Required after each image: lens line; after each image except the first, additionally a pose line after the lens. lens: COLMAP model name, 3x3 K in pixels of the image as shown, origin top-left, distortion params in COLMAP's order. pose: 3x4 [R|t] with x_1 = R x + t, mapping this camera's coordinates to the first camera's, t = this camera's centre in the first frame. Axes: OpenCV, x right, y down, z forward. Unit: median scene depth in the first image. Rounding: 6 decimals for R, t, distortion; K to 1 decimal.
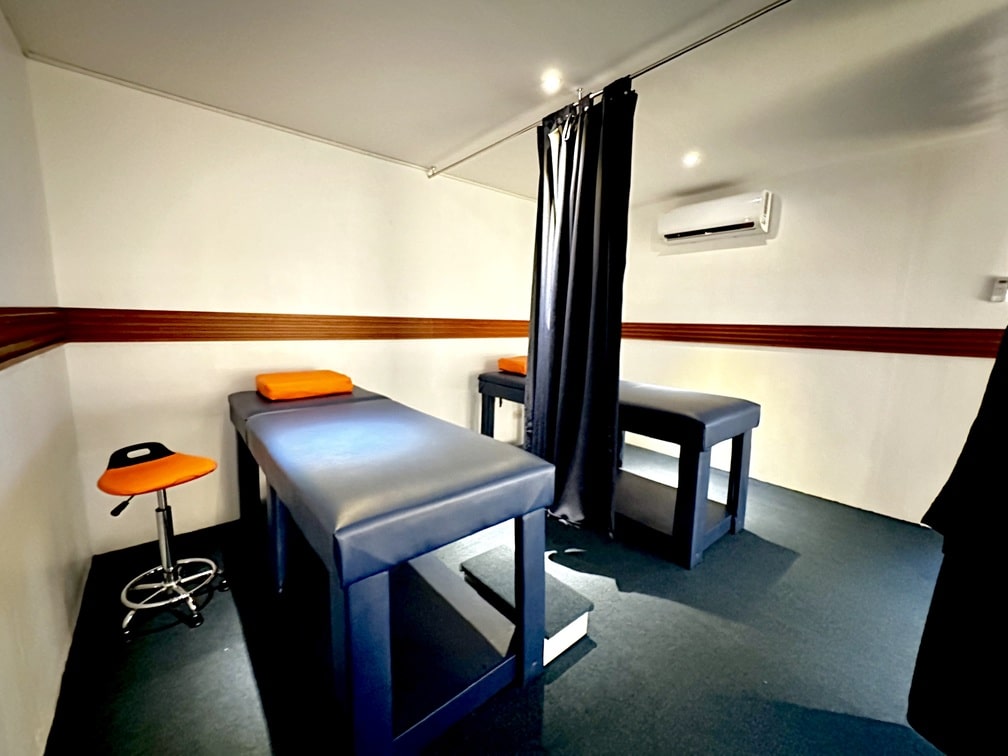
lens RADIAL K [[404.5, 0, 504.0], [0, 404.5, 378.0], [0, 0, 1]] dist [0.000724, 0.000139]
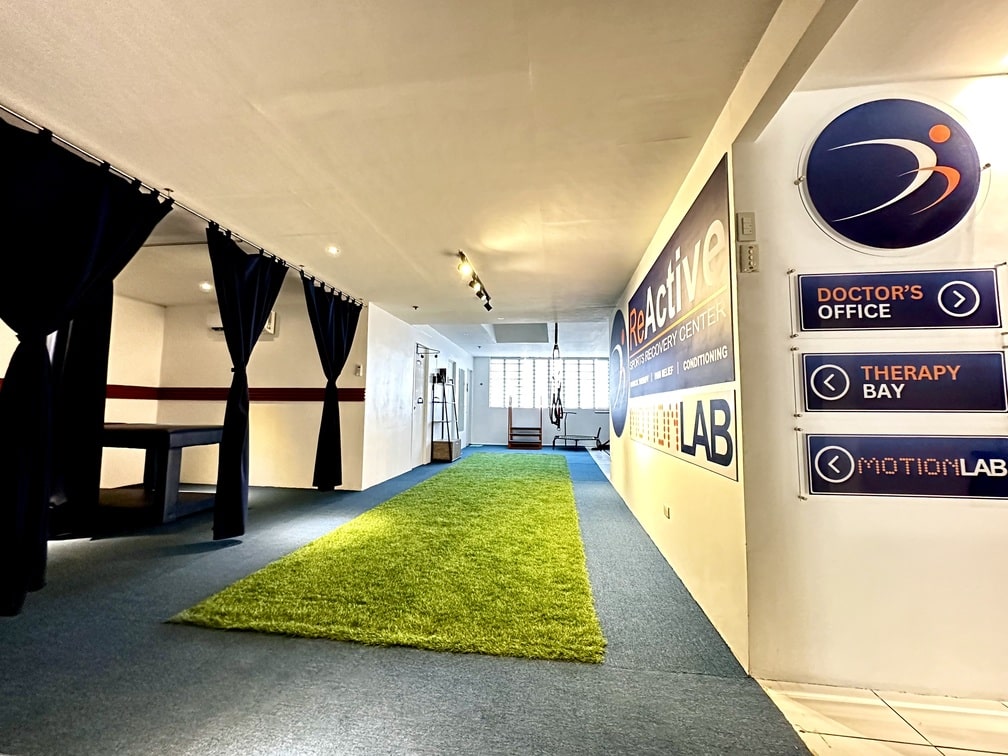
lens RADIAL K [[404.5, 0, 504.0], [0, 404.5, 378.0], [0, 0, 1]] dist [0.000724, 0.000139]
pose [[0.744198, 0.045035, 0.666439, 0.377155], [0.093191, 0.980966, -0.170354, 0.306082], [-0.661426, 0.188883, 0.725837, -1.280272]]
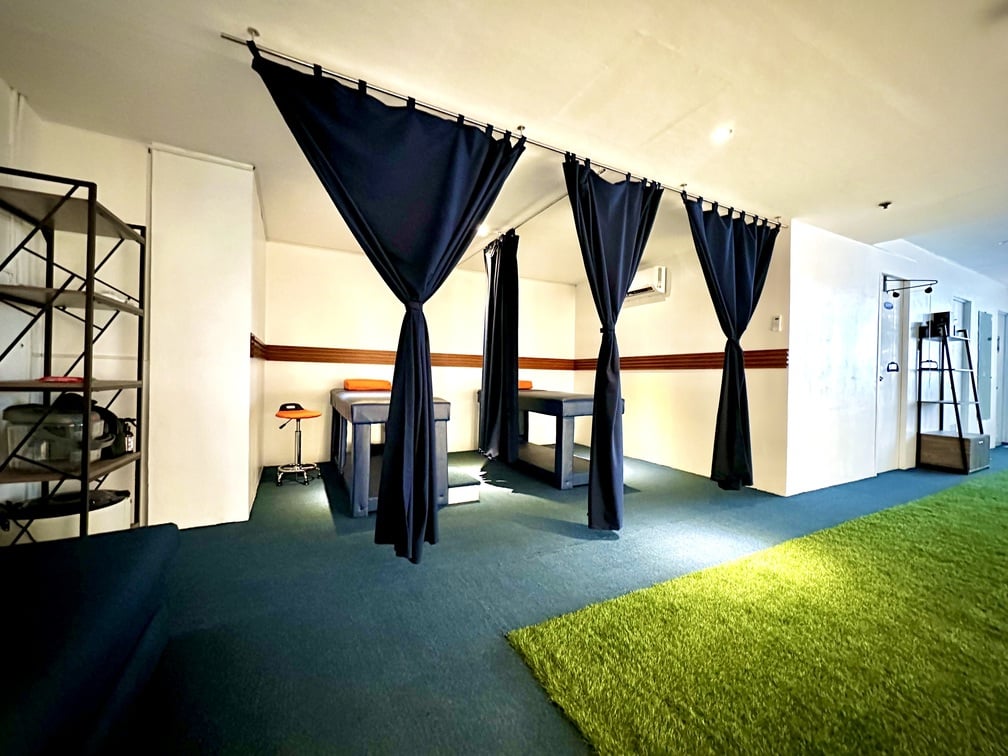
lens RADIAL K [[404.5, 0, 504.0], [0, 404.5, 378.0], [0, 0, 1]] dist [0.000724, 0.000139]
pose [[0.976338, 0.000417, -0.216251, 0.607842], [-0.030237, 0.990438, -0.134604, 0.249447], [0.214127, 0.137958, 0.967015, -0.775804]]
